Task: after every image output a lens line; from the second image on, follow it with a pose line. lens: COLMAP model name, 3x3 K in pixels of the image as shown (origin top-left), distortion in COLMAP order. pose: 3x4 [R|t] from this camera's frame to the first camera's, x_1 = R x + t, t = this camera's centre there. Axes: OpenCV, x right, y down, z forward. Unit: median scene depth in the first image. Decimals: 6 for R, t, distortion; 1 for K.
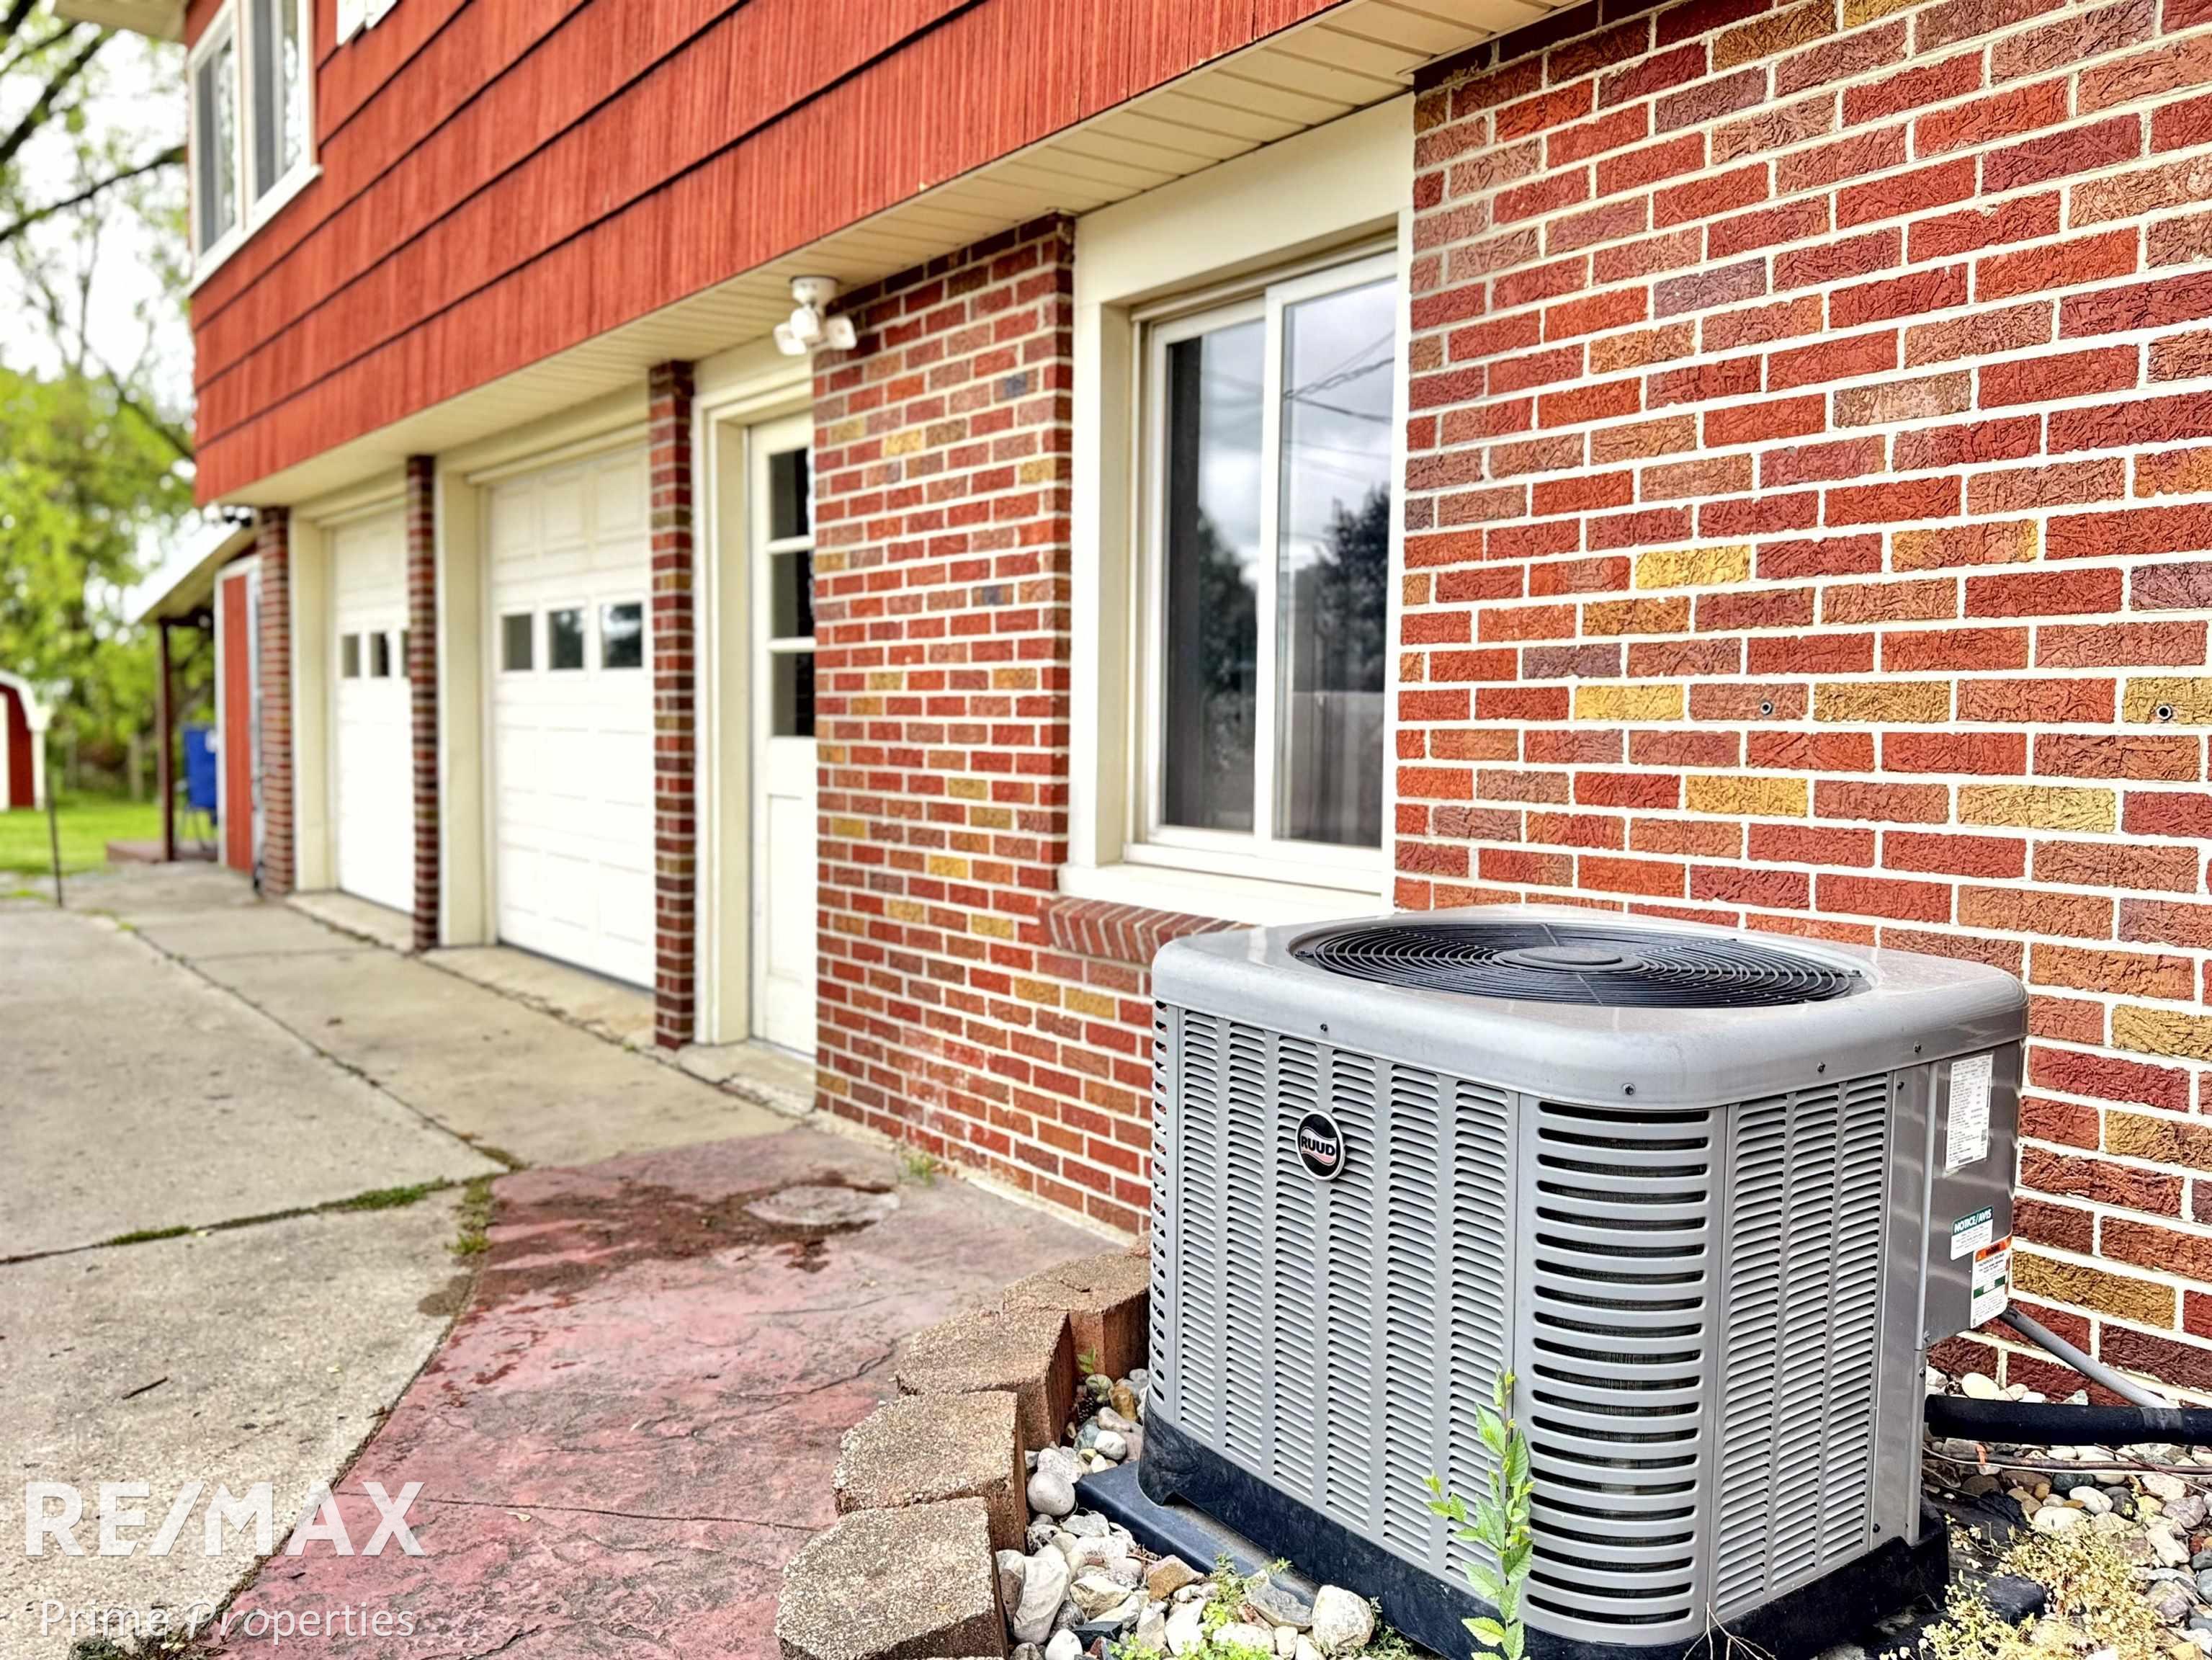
lens RADIAL K [[1749.9, 0, 1106.0], [0, 1749.9, 830.0], [0, 0, 1]] dist [0.188327, -0.420664]
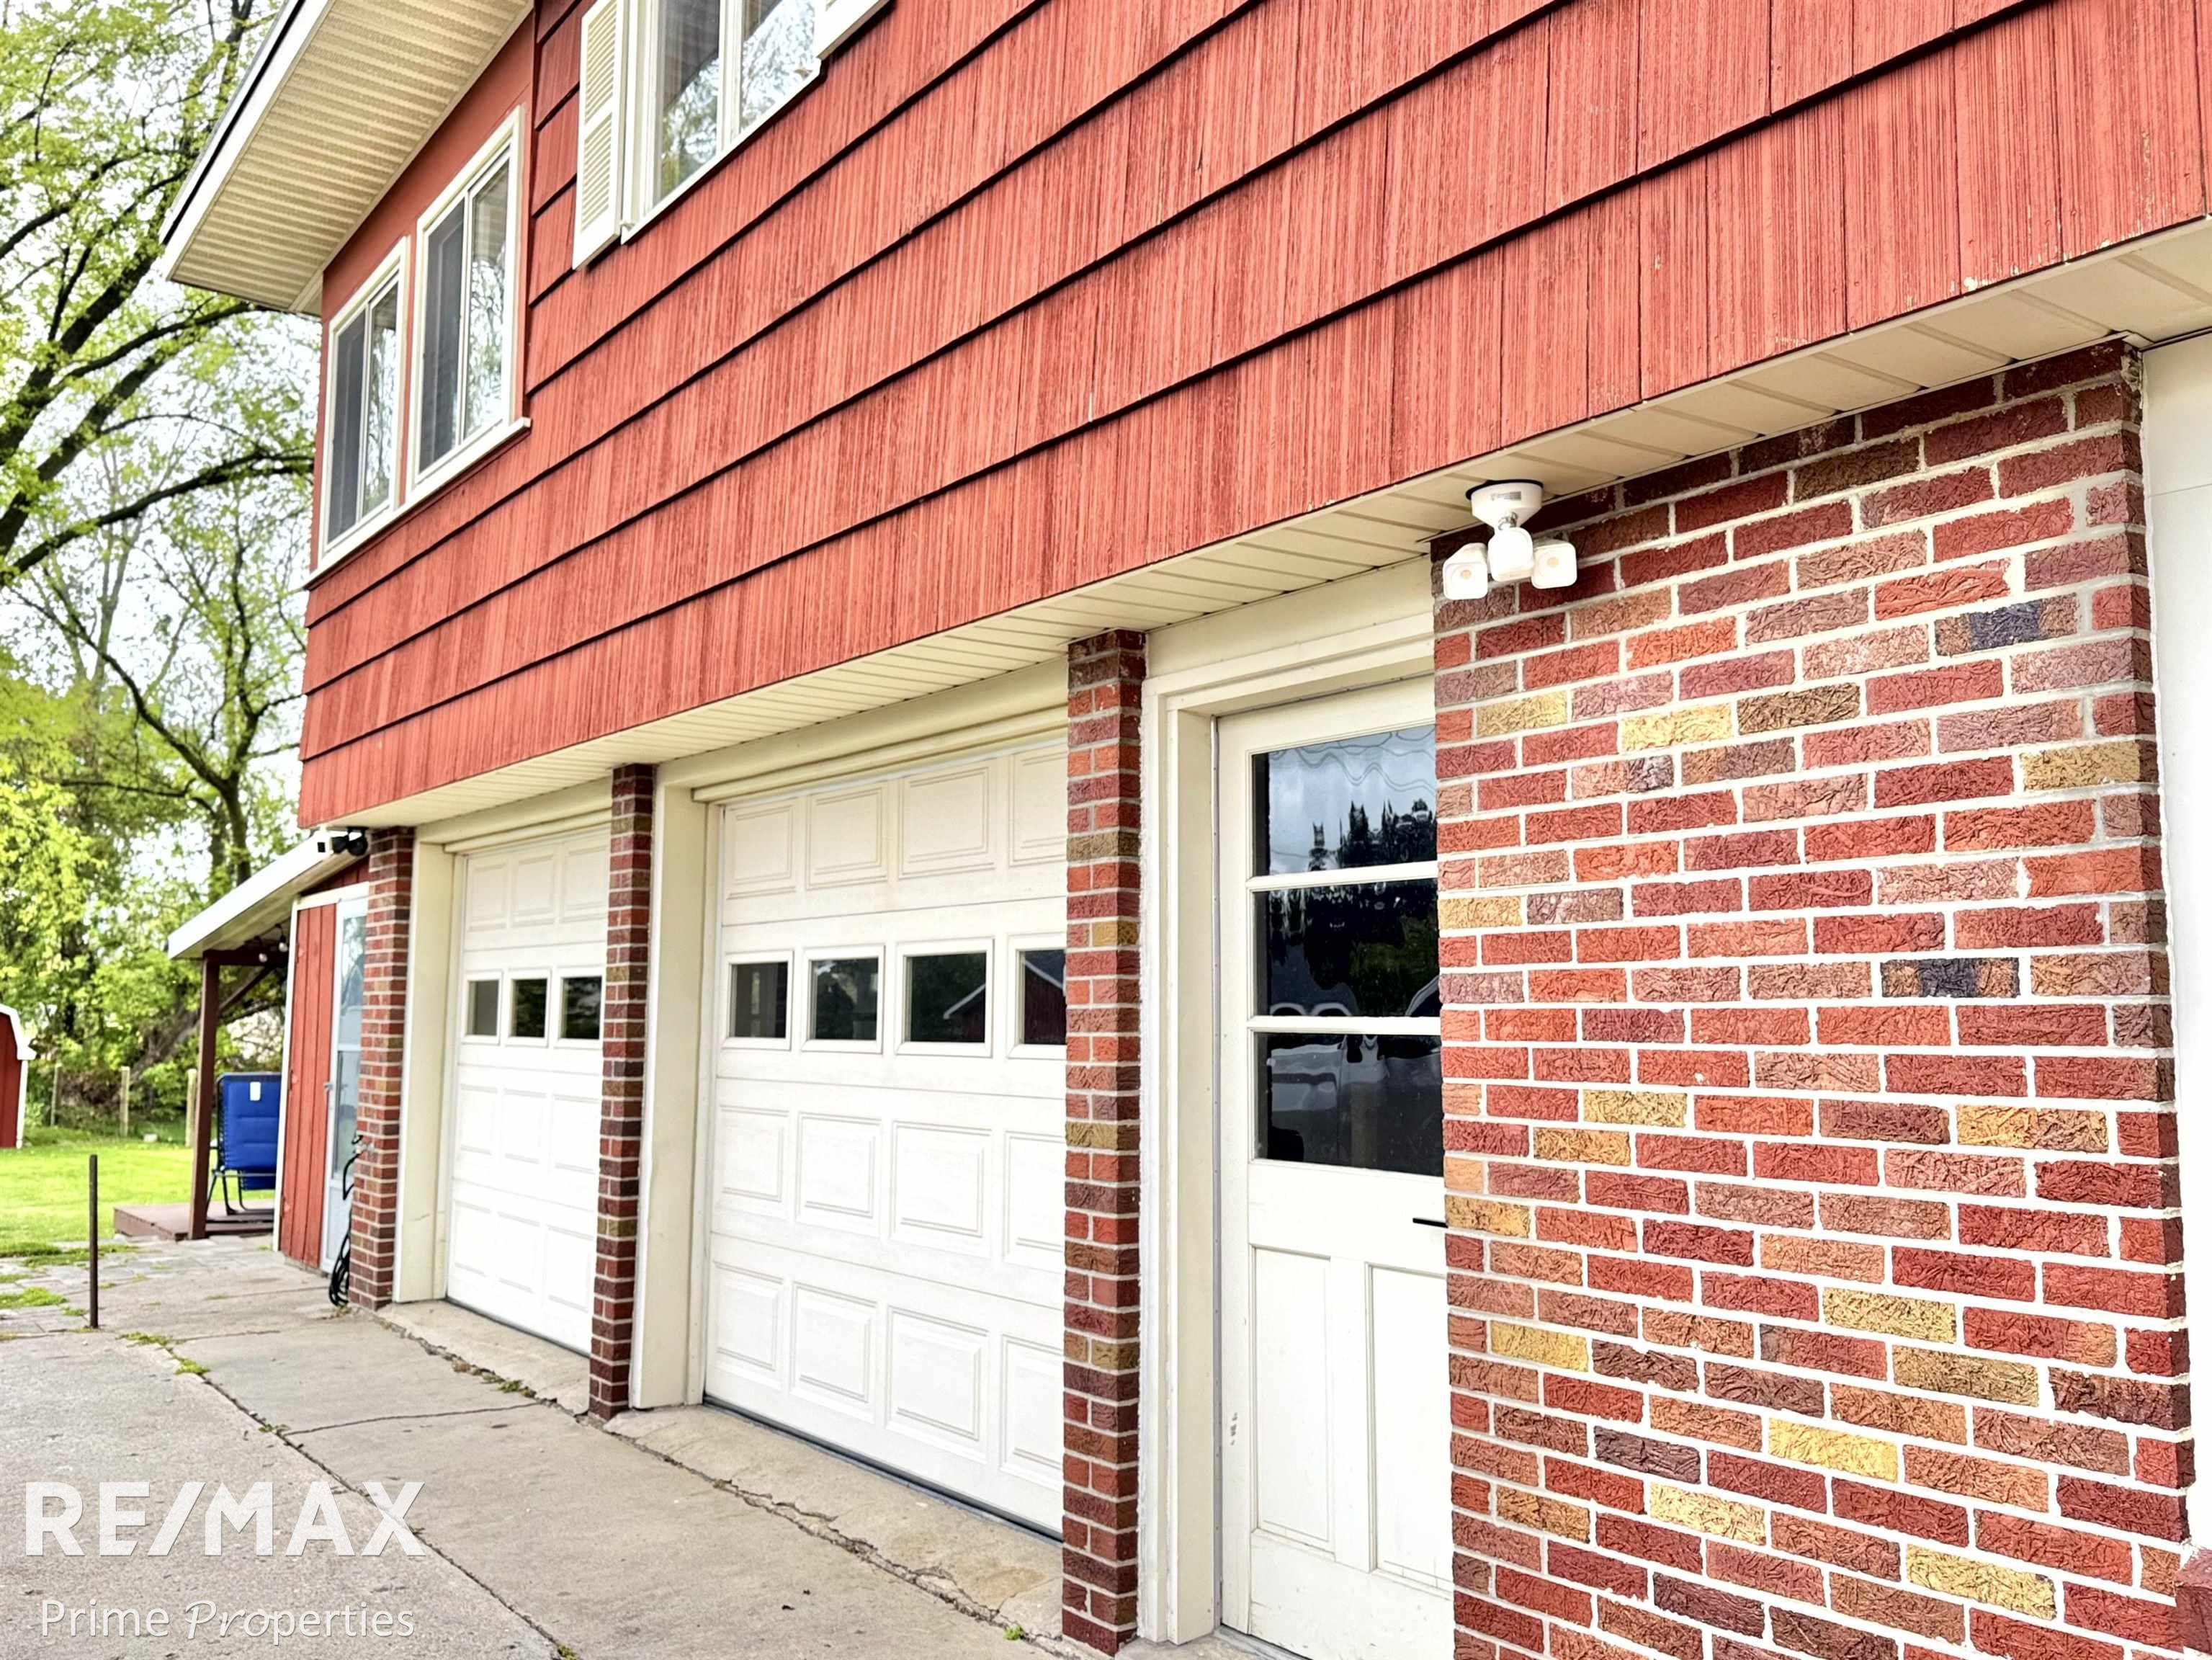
lens RADIAL K [[1745.3, 0, 1106.0], [0, 1745.3, 830.0], [0, 0, 1]] dist [0.096226, -0.160888]
pose [[0.999828, -0.008138, 0.016656, -0.312719], [0.010855, 0.985355, -0.170169, -0.076815], [-0.015027, 0.170320, 0.985274, 0.382155]]
